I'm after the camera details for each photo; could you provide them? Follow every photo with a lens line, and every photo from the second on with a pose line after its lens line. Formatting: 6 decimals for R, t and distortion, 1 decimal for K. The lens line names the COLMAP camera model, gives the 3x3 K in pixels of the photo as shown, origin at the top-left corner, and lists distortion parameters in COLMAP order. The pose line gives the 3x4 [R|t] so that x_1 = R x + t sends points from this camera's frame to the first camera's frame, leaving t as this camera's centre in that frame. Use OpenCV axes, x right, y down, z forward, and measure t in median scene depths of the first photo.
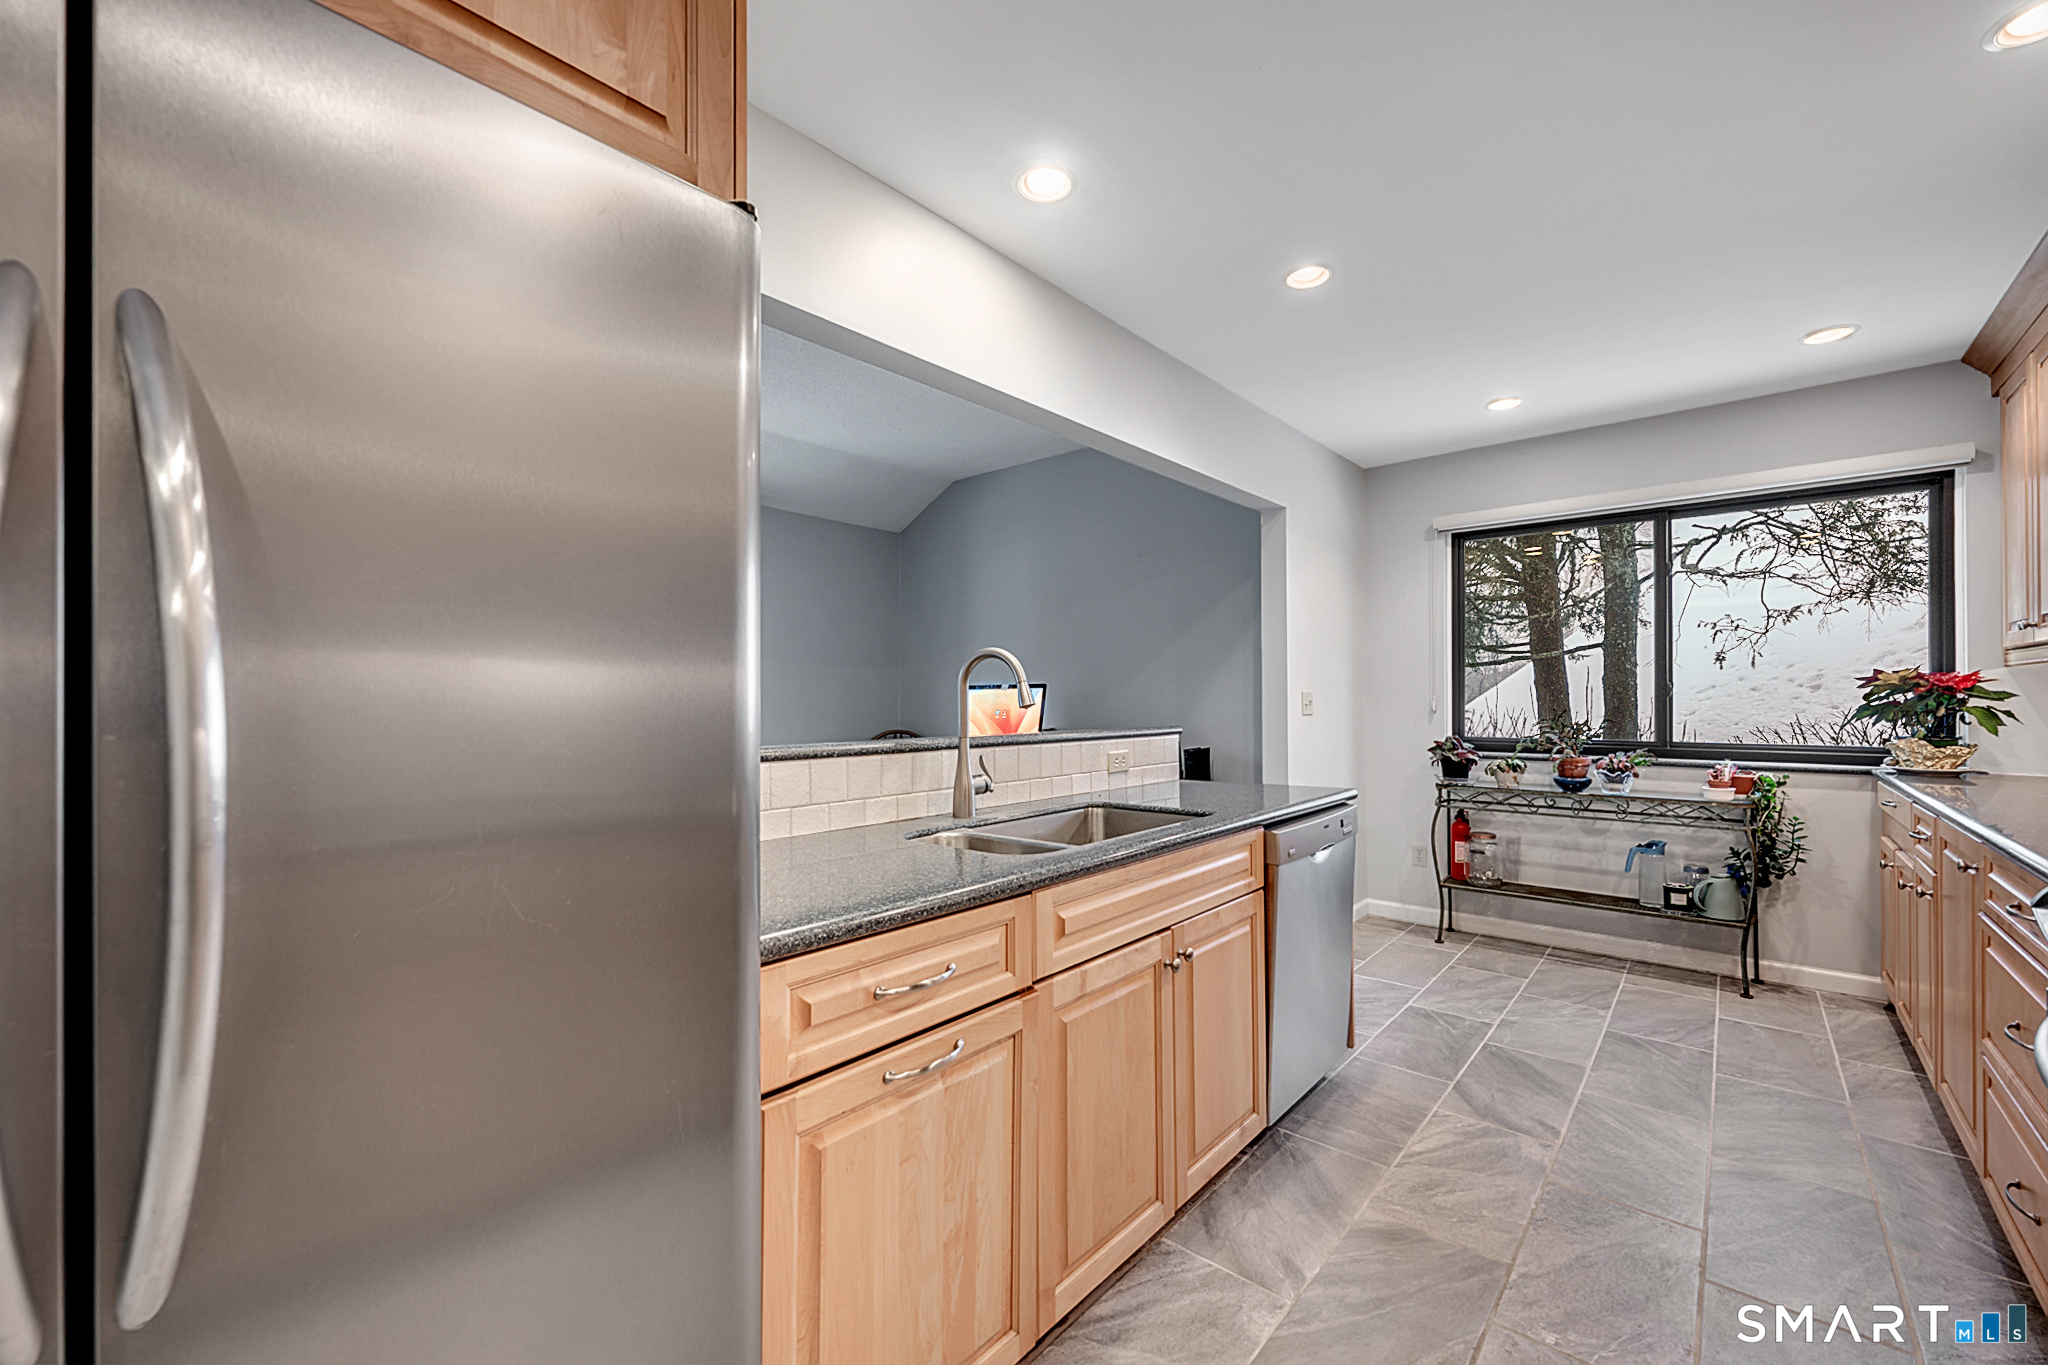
lens RADIAL K [[808.3, 0, 1028.9], [0, 808.3, 692.5], [0, 0, 1]] dist [-0.000195, 0.000075]
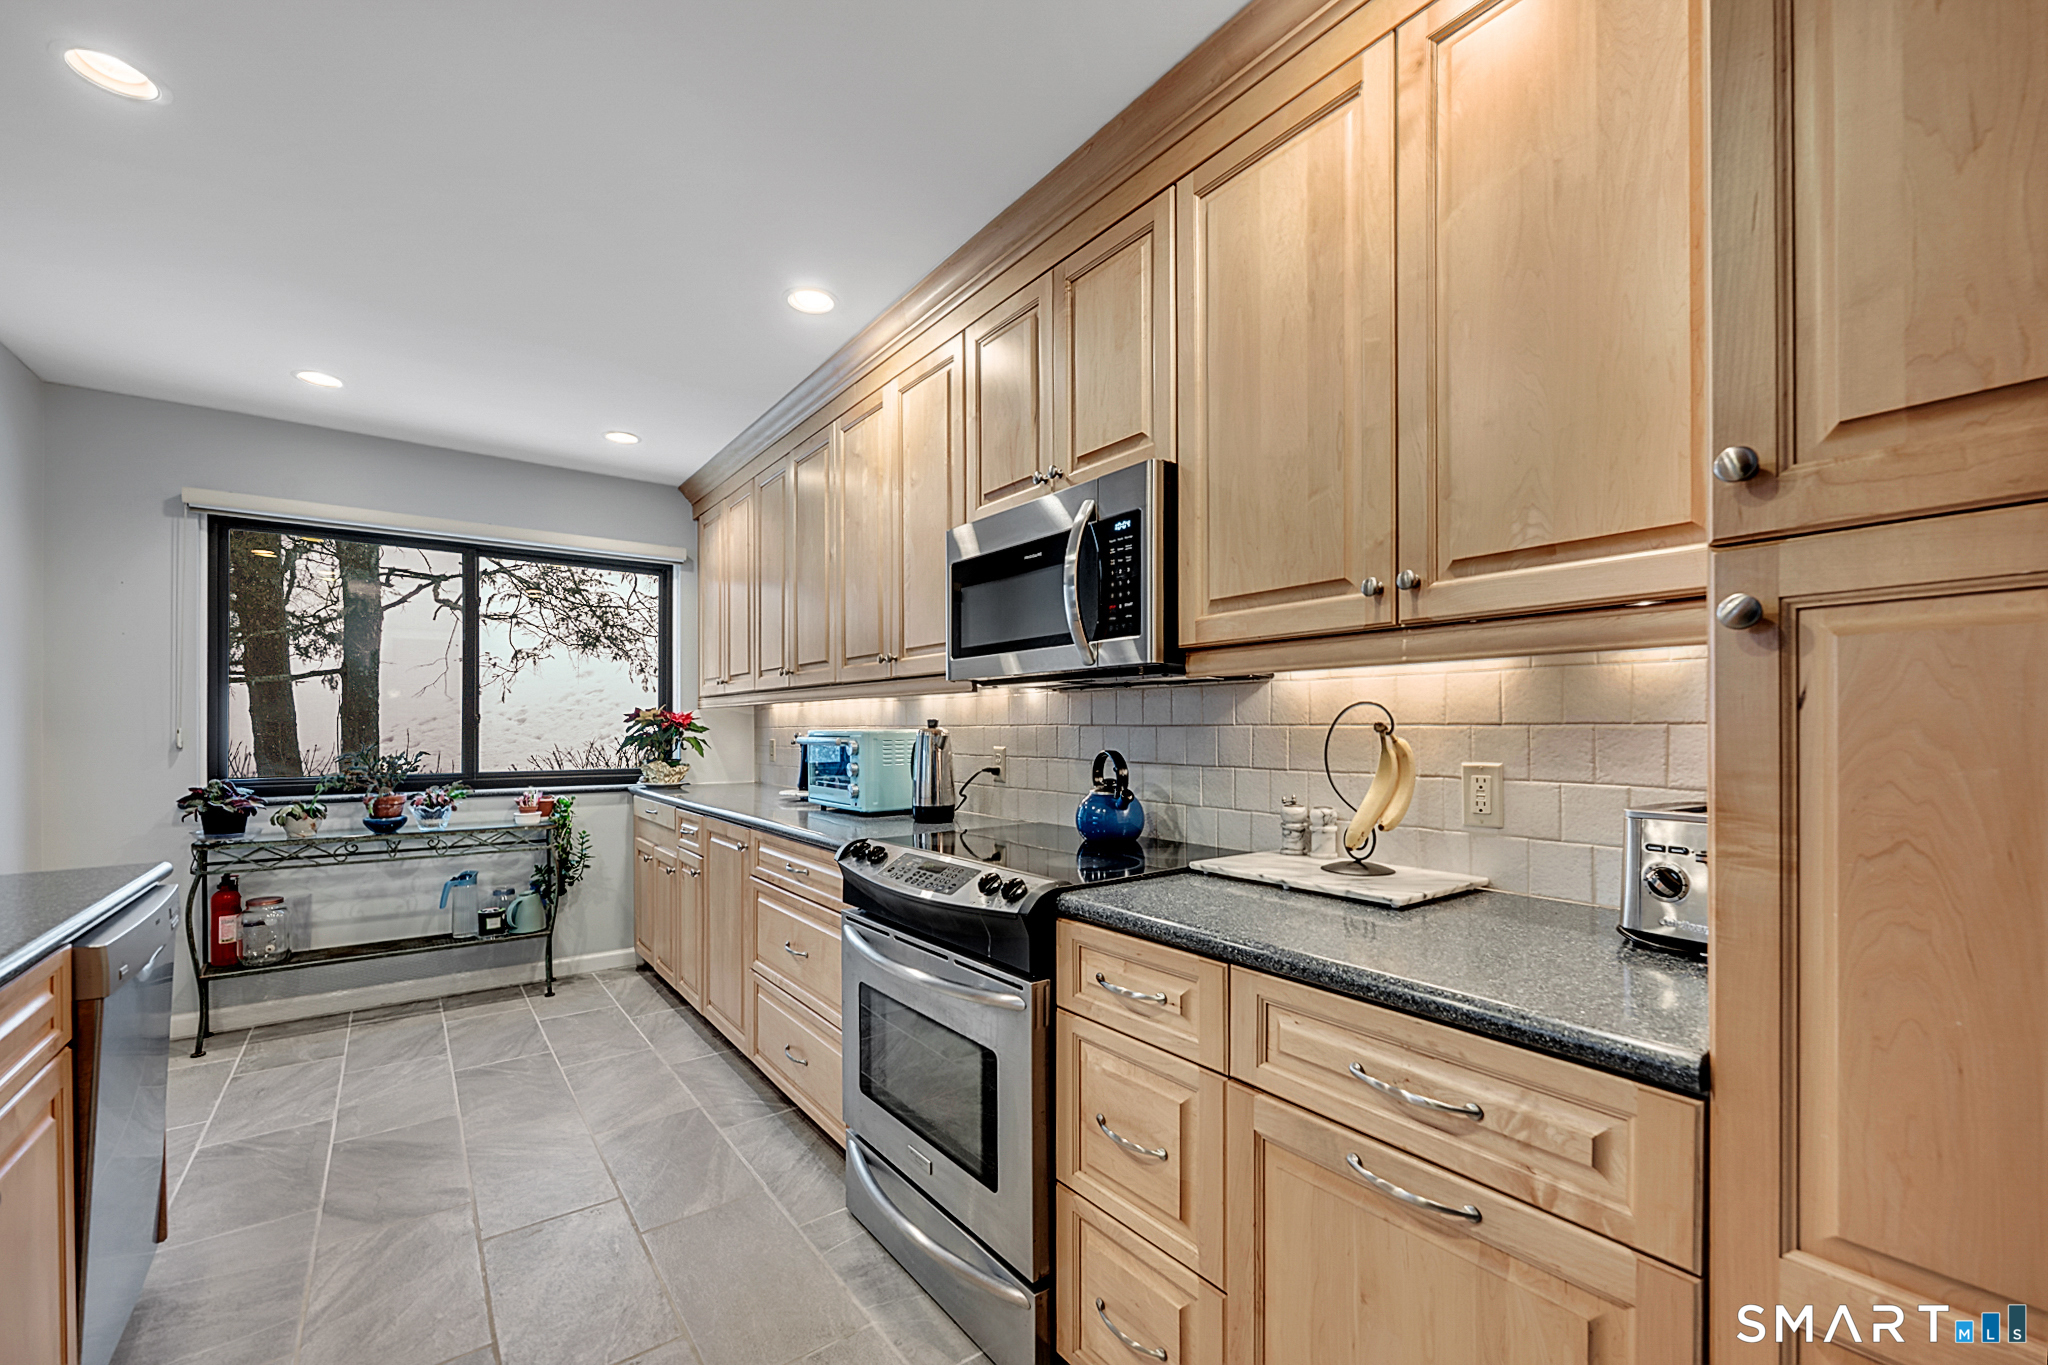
lens RADIAL K [[833.1, 0, 1026.7], [0, 833.1, 731.3], [0, 0, 1]] dist [-0.001035, -0.000134]
pose [[0.201239, -0.000232, 0.979542, -0.107343], [-0.008660, 0.999960, 0.002015, -0.000336], [-0.979504, -0.008888, 0.201229, 0.106975]]
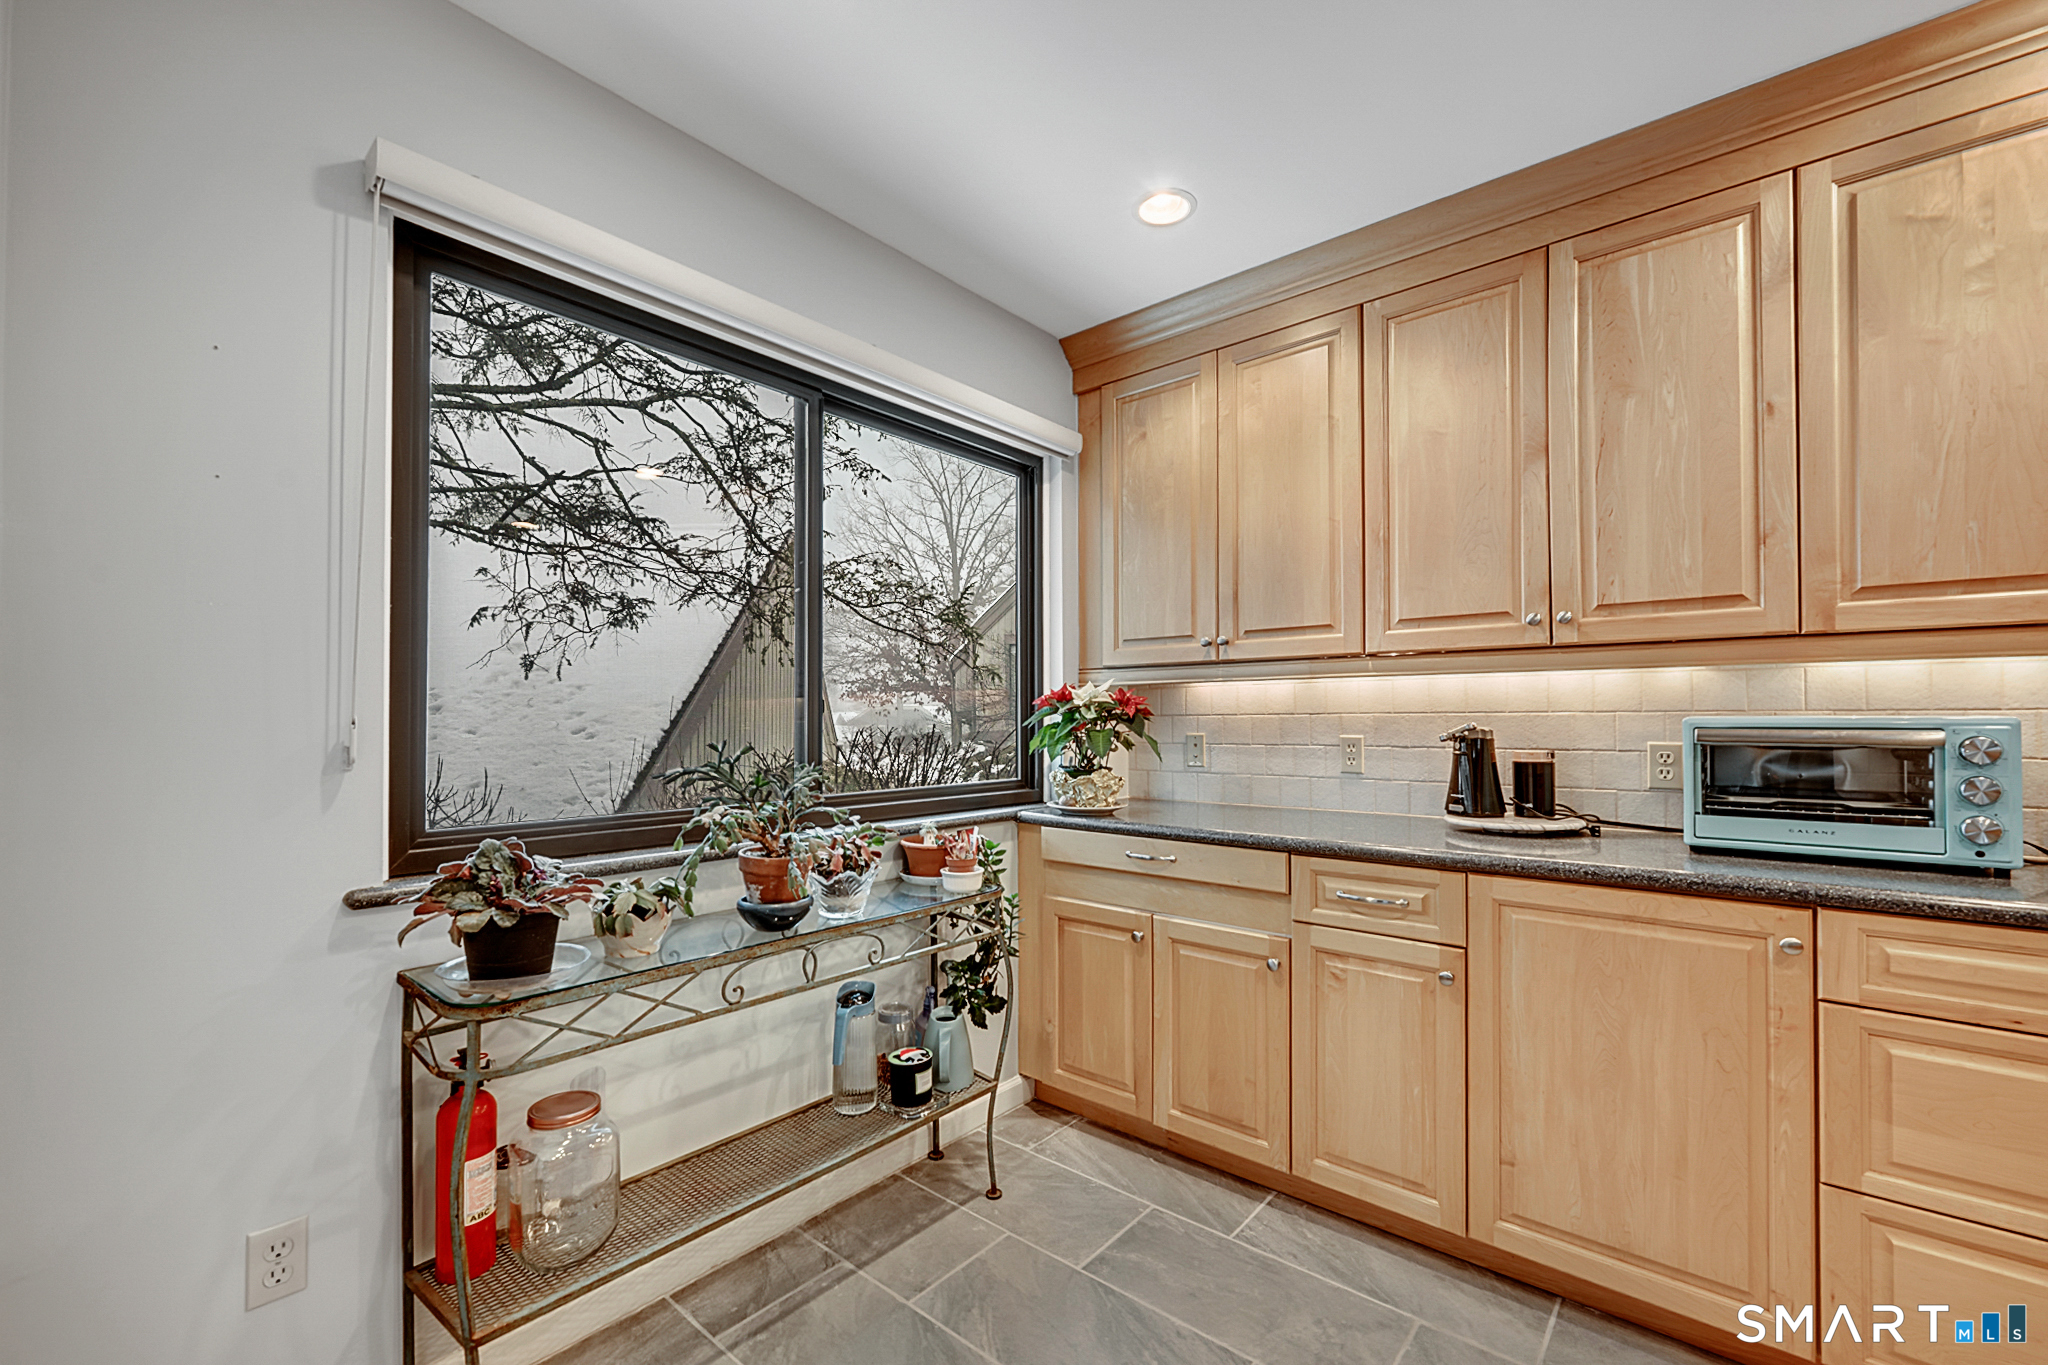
lens RADIAL K [[827.5, 0, 1026.4], [0, 827.5, 711.2], [0, 0, 1]] dist [-0.000239, -0.000027]
pose [[-0.023805, 0.012233, 0.999642, 0.218537], [-0.006449, 0.999902, -0.012390, 0.006530], [-0.999696, -0.006742, -0.023724, 0.911097]]
